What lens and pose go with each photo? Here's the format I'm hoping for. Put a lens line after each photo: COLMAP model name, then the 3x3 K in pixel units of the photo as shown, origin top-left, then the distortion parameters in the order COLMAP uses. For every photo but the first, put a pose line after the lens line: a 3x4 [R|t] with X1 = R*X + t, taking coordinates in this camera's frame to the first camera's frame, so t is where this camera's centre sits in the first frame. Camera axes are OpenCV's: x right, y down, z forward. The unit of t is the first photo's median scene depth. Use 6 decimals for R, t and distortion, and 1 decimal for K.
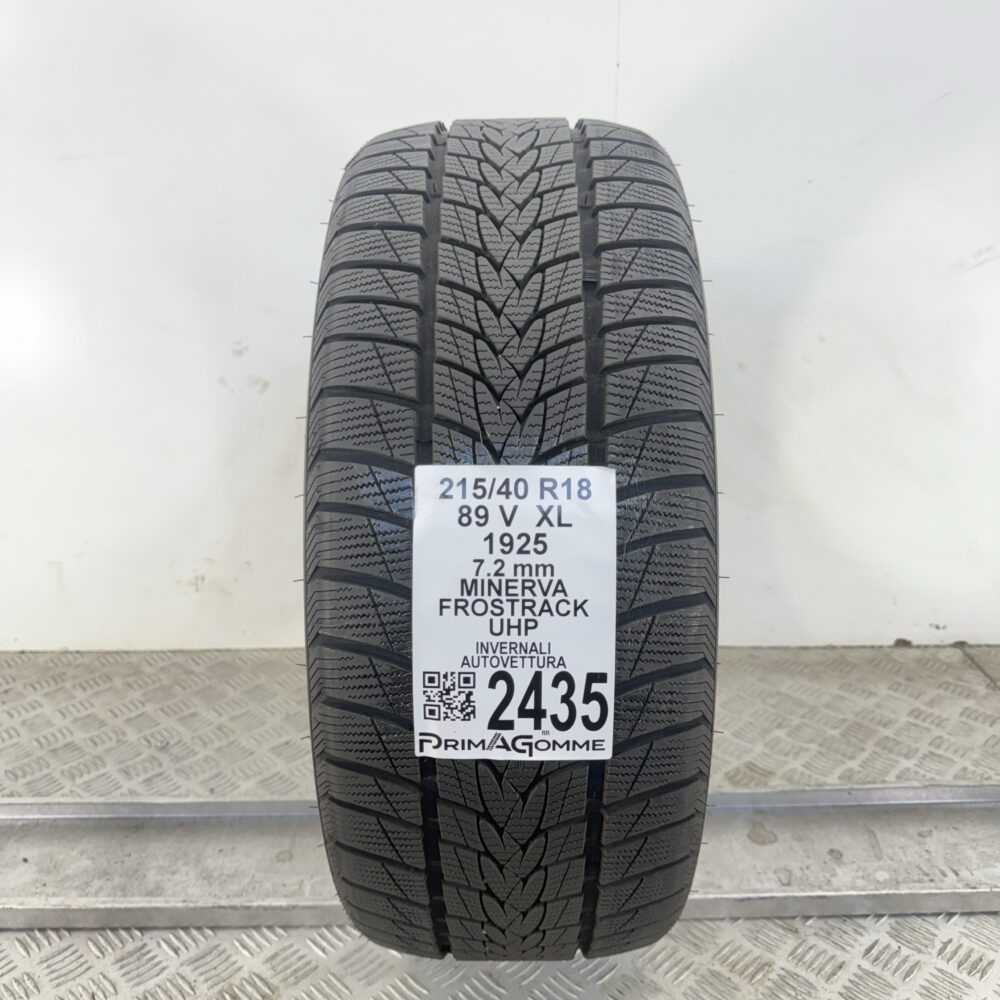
lens RADIAL K [[912.7, 0, 509.9], [0, 912.7, 494.3], [0, 0, 1]] dist [0.131833, -0.285600]
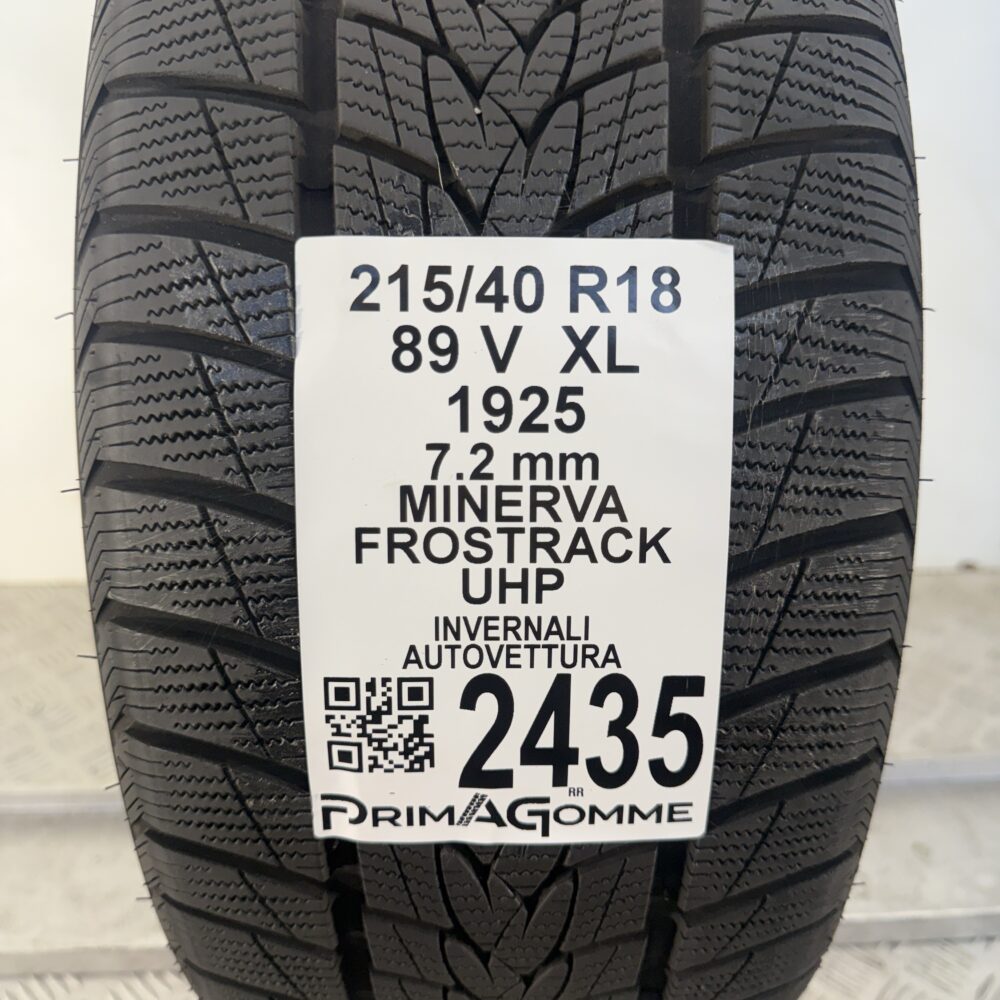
lens RADIAL K [[942.6, 0, 500.0], [0, 942.6, 500.0], [0, 0, 1]] dist [0.099022, -0.314350]
pose [[0.999616, -0.005233, 0.027222, -0.015506], [0.002396, 0.994656, 0.103217, 0.049610], [-0.027617, -0.103112, 0.994286, 0.512252]]
